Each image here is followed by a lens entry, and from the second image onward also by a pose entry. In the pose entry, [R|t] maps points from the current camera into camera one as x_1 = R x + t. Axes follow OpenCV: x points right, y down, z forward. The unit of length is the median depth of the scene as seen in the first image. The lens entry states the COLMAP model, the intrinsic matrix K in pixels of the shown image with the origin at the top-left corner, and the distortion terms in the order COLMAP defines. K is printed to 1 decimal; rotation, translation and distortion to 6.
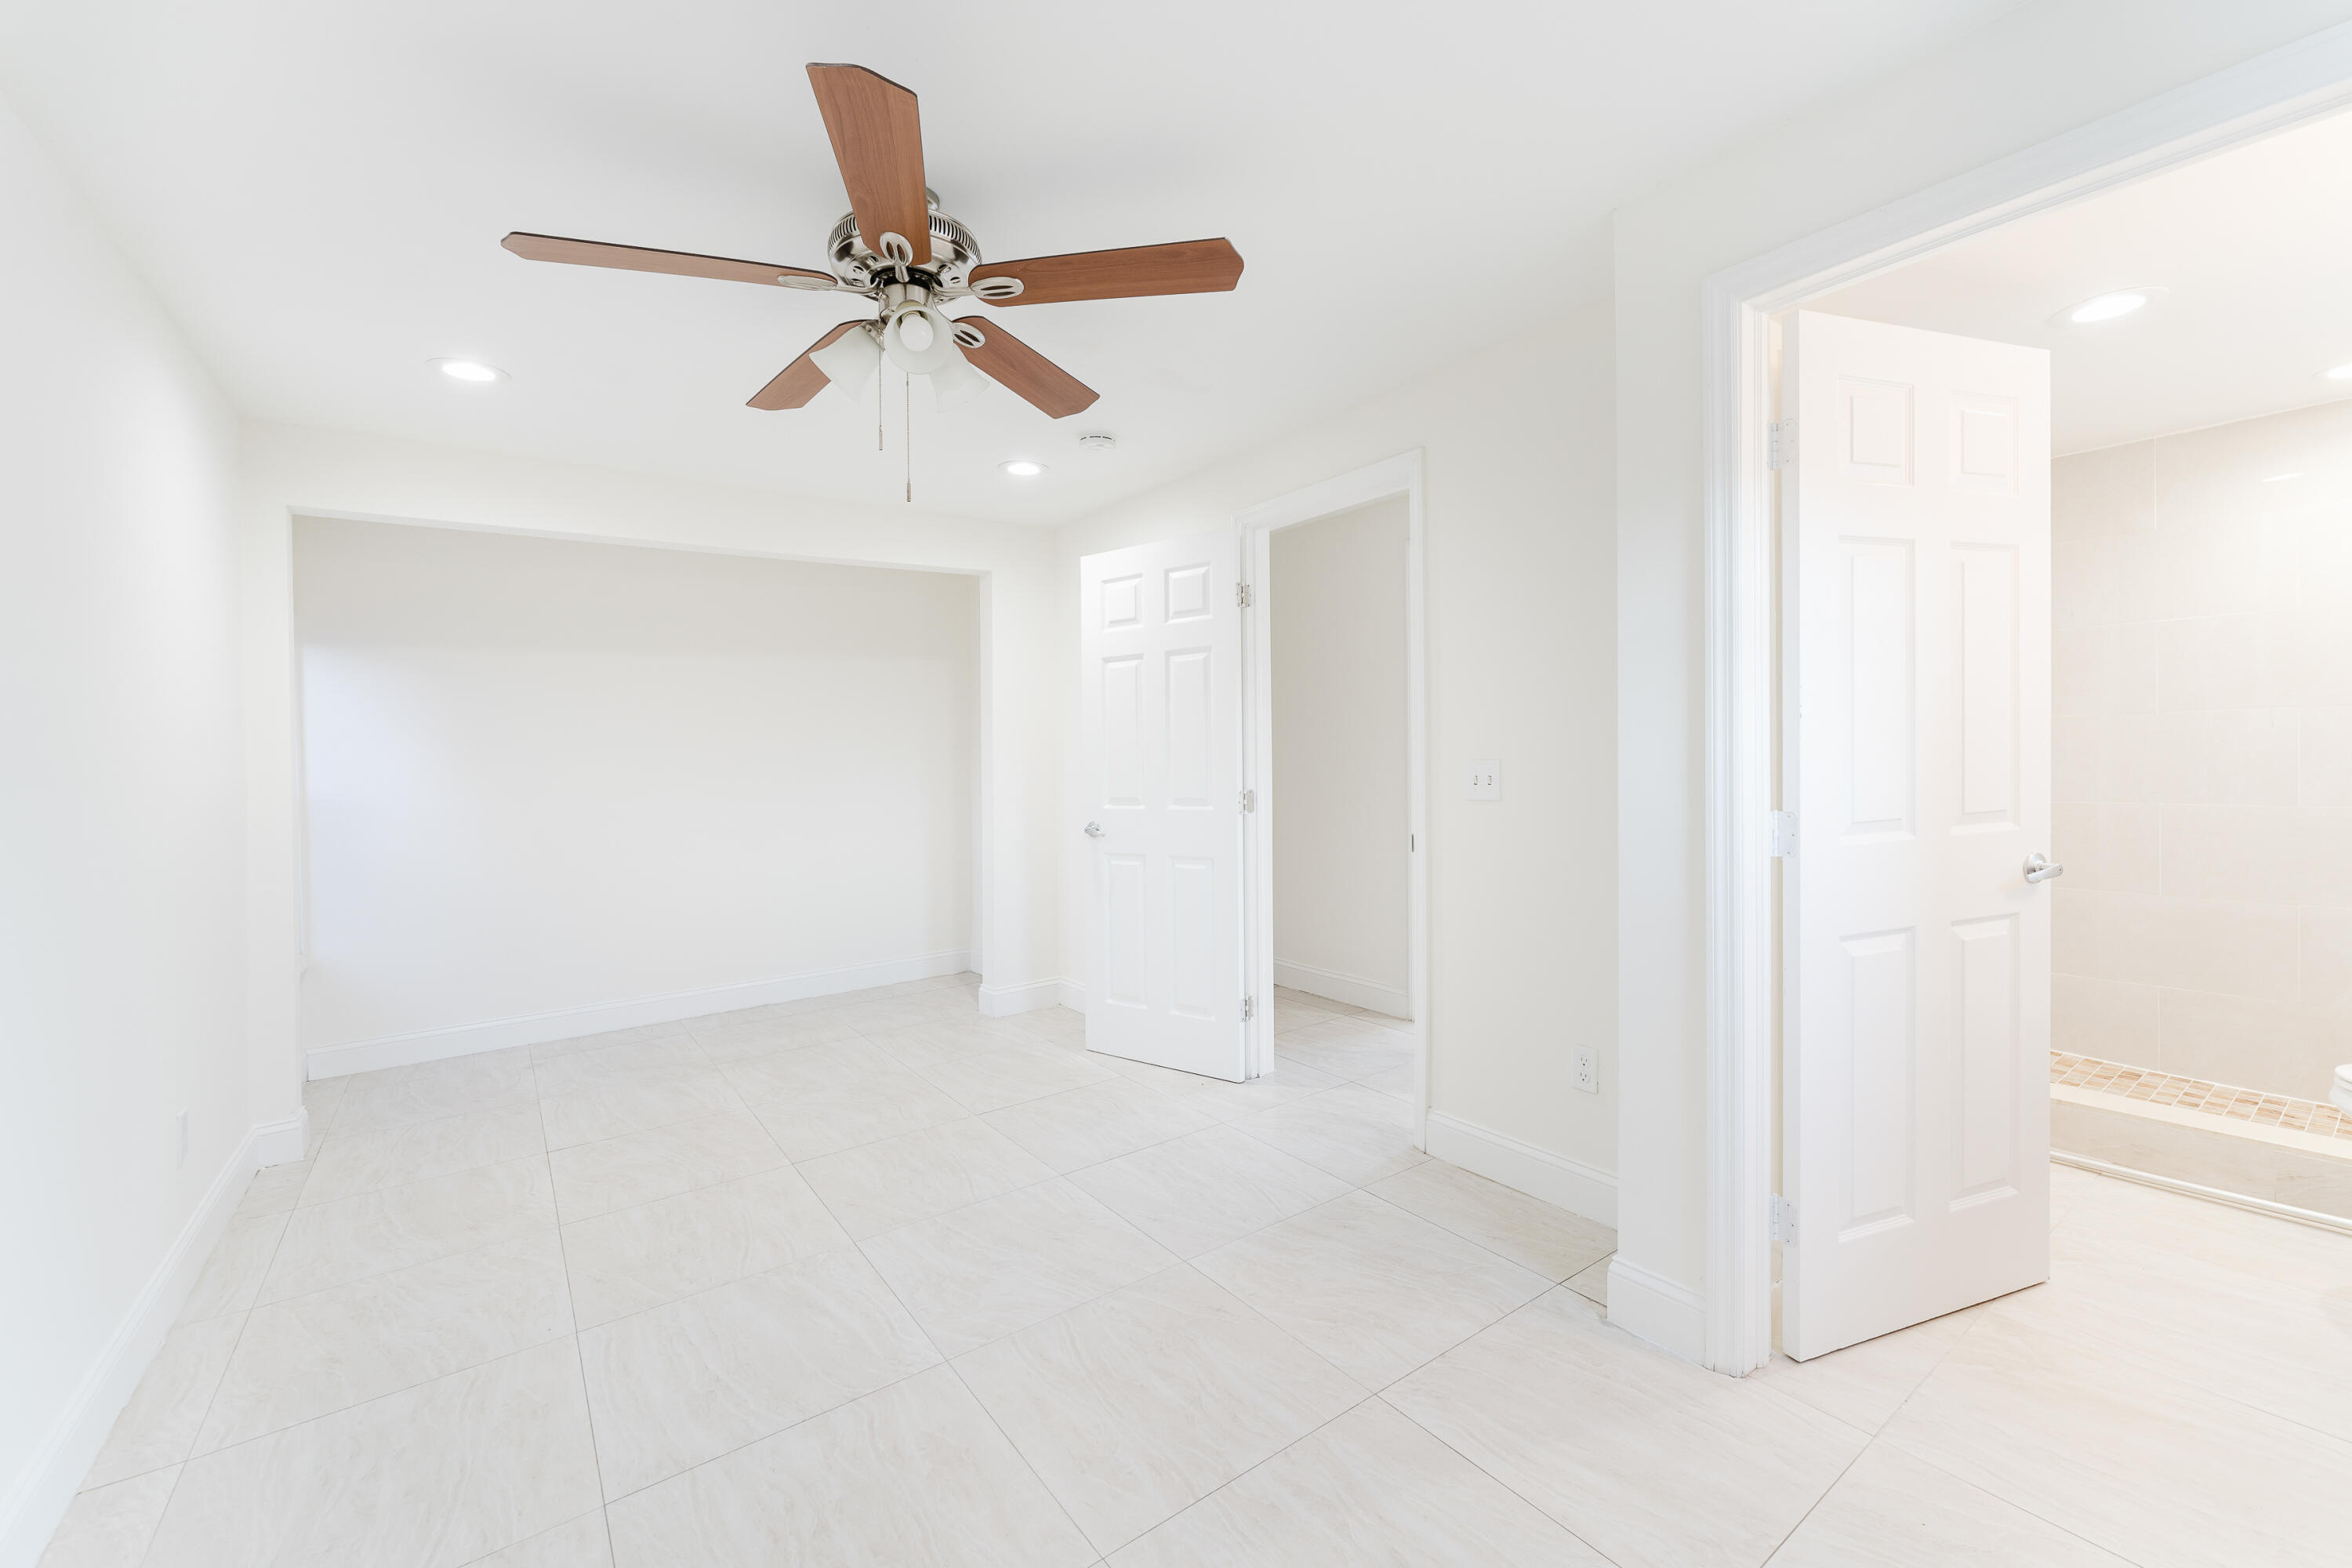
lens RADIAL K [[947.8, 0, 1203.2], [0, 947.8, 782.4], [0, 0, 1]] dist [-0.000042, -0.000023]
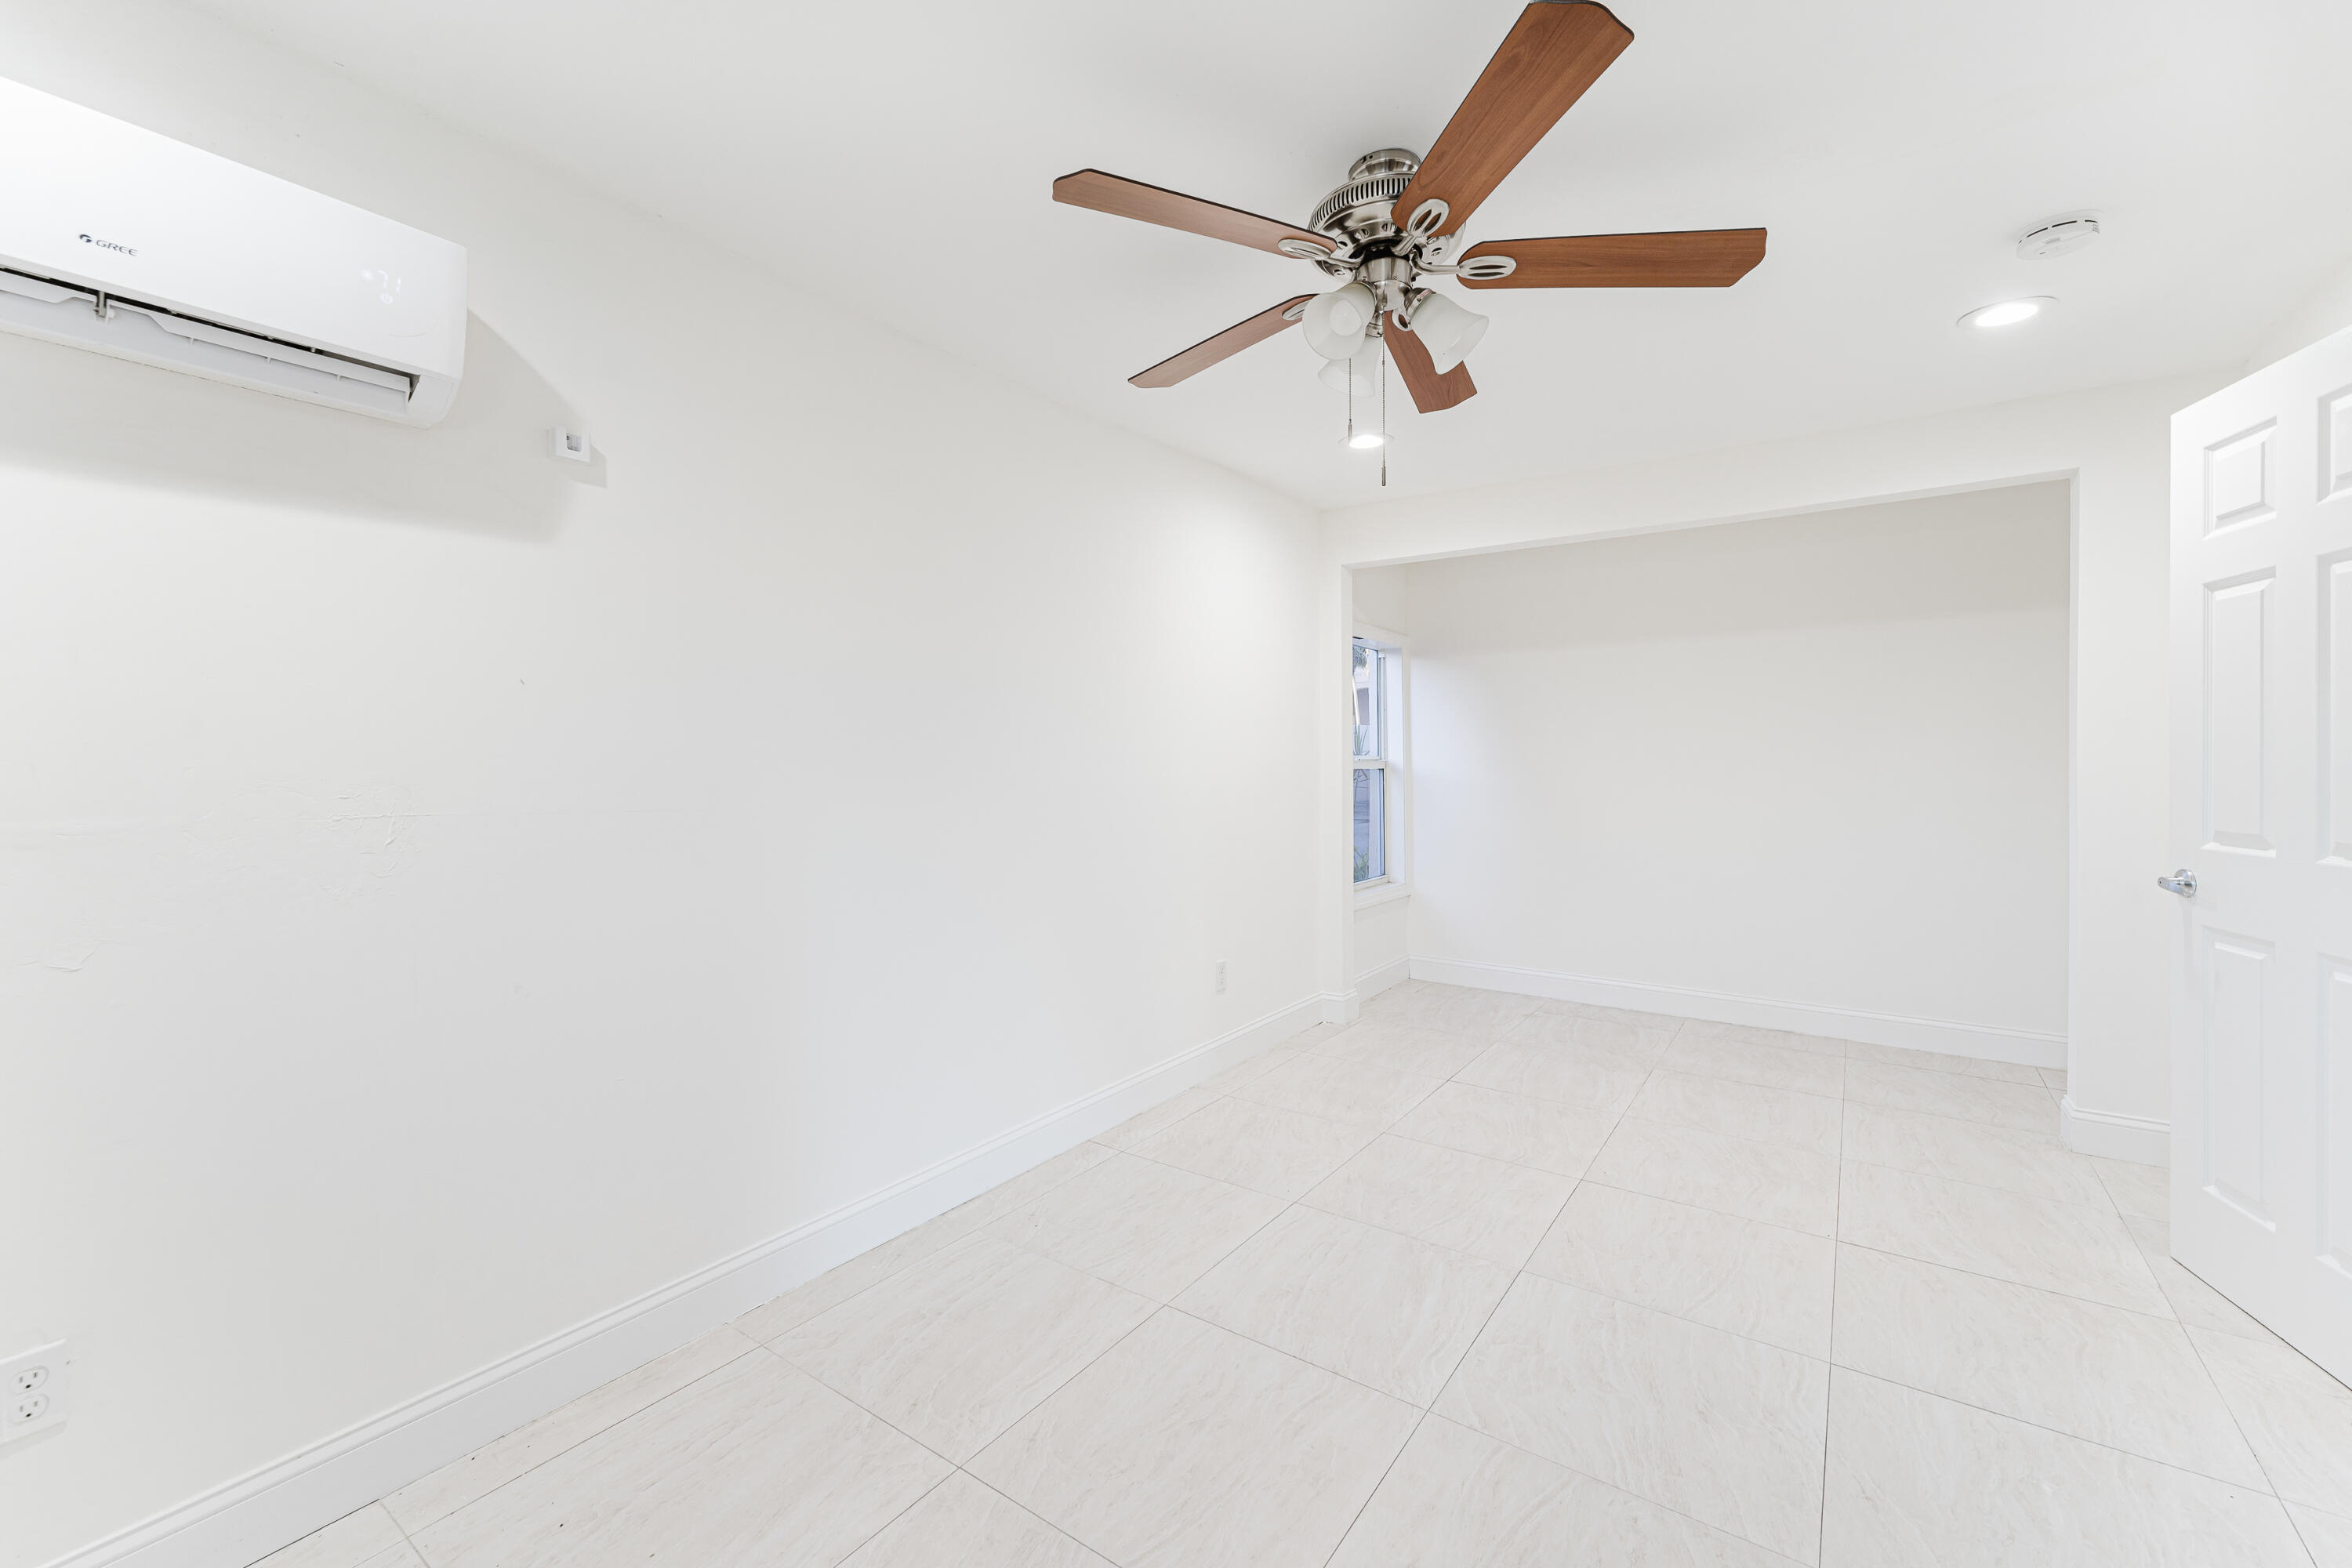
lens RADIAL K [[980.8, 0, 1178.2], [0, 980.8, 773.9], [0, 0, 1]] dist [0.000340, -0.000249]
pose [[0.301915, 0.044111, -0.952314, 0.299566], [-0.035985, 0.998744, 0.034854, -0.017286], [0.952656, 0.023746, 0.303123, 0.261505]]
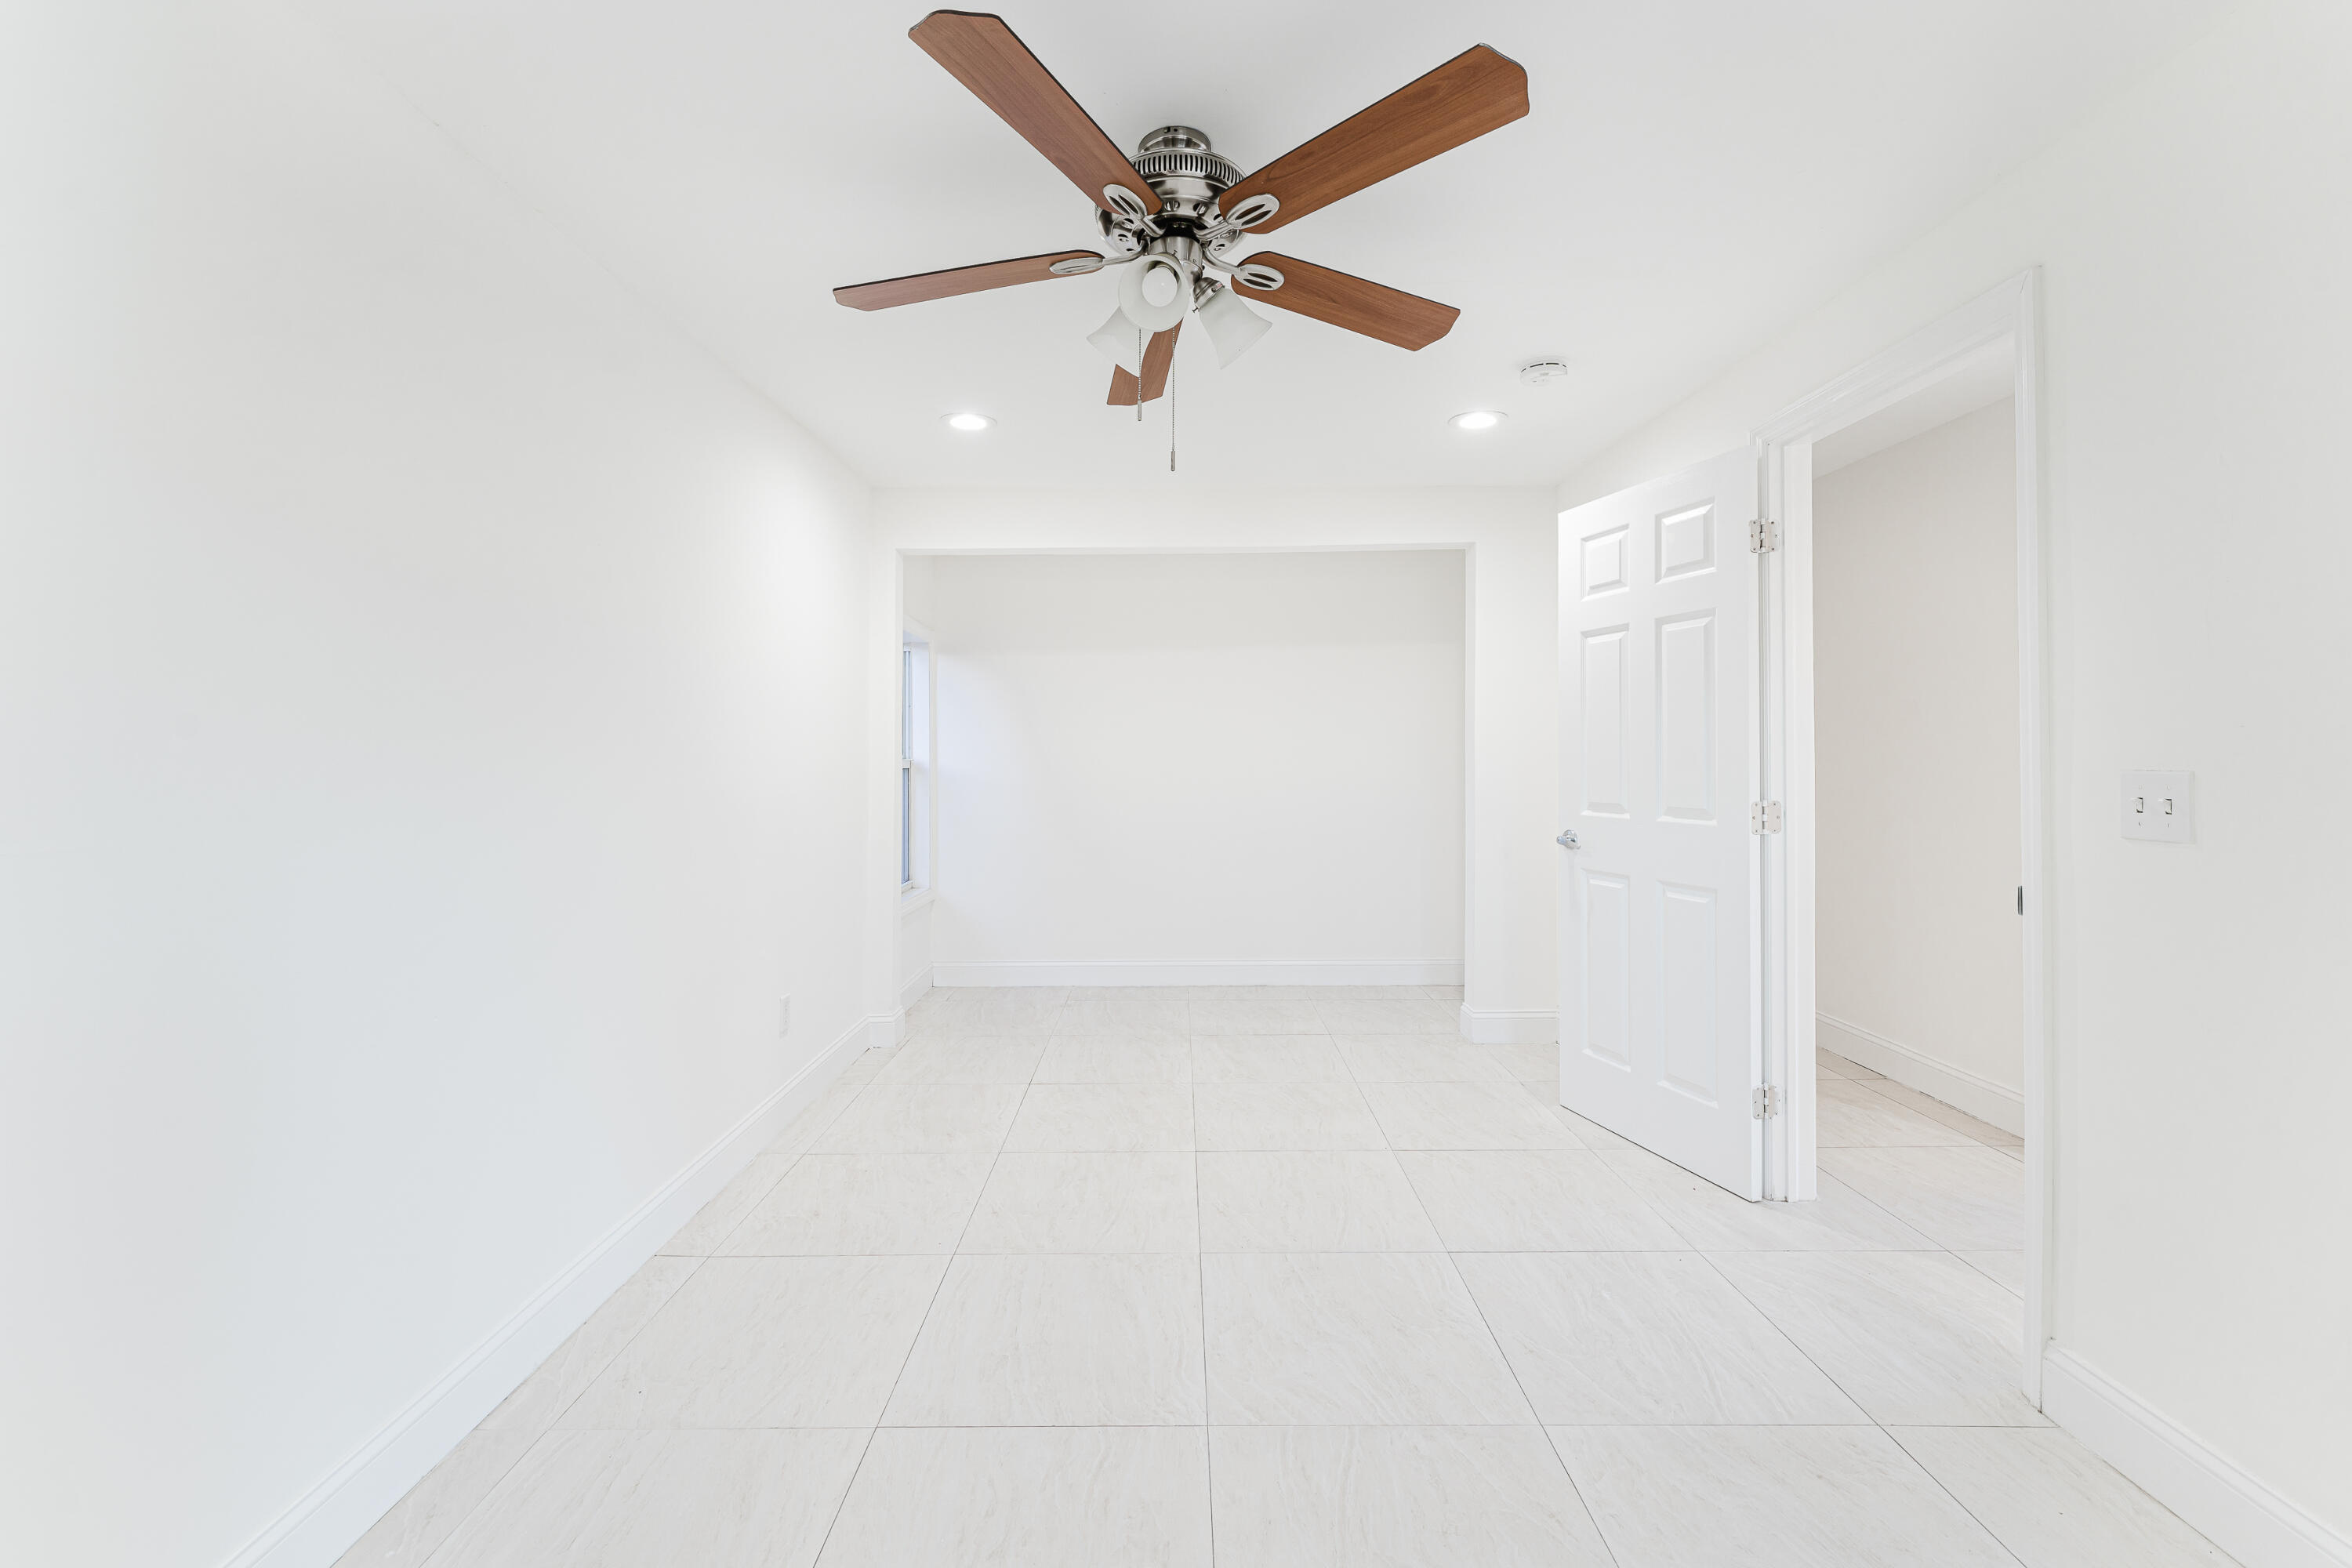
lens RADIAL K [[972.4, 0, 1186.3], [0, 972.4, 747.8], [0, 0, 1]] dist [0.001770, 0.000193]
pose [[0.799583, 0.018331, -0.600275, 0.140838], [-0.034028, 0.999311, -0.014810, -0.007010], [0.599590, 0.032268, 0.799656, 0.132729]]
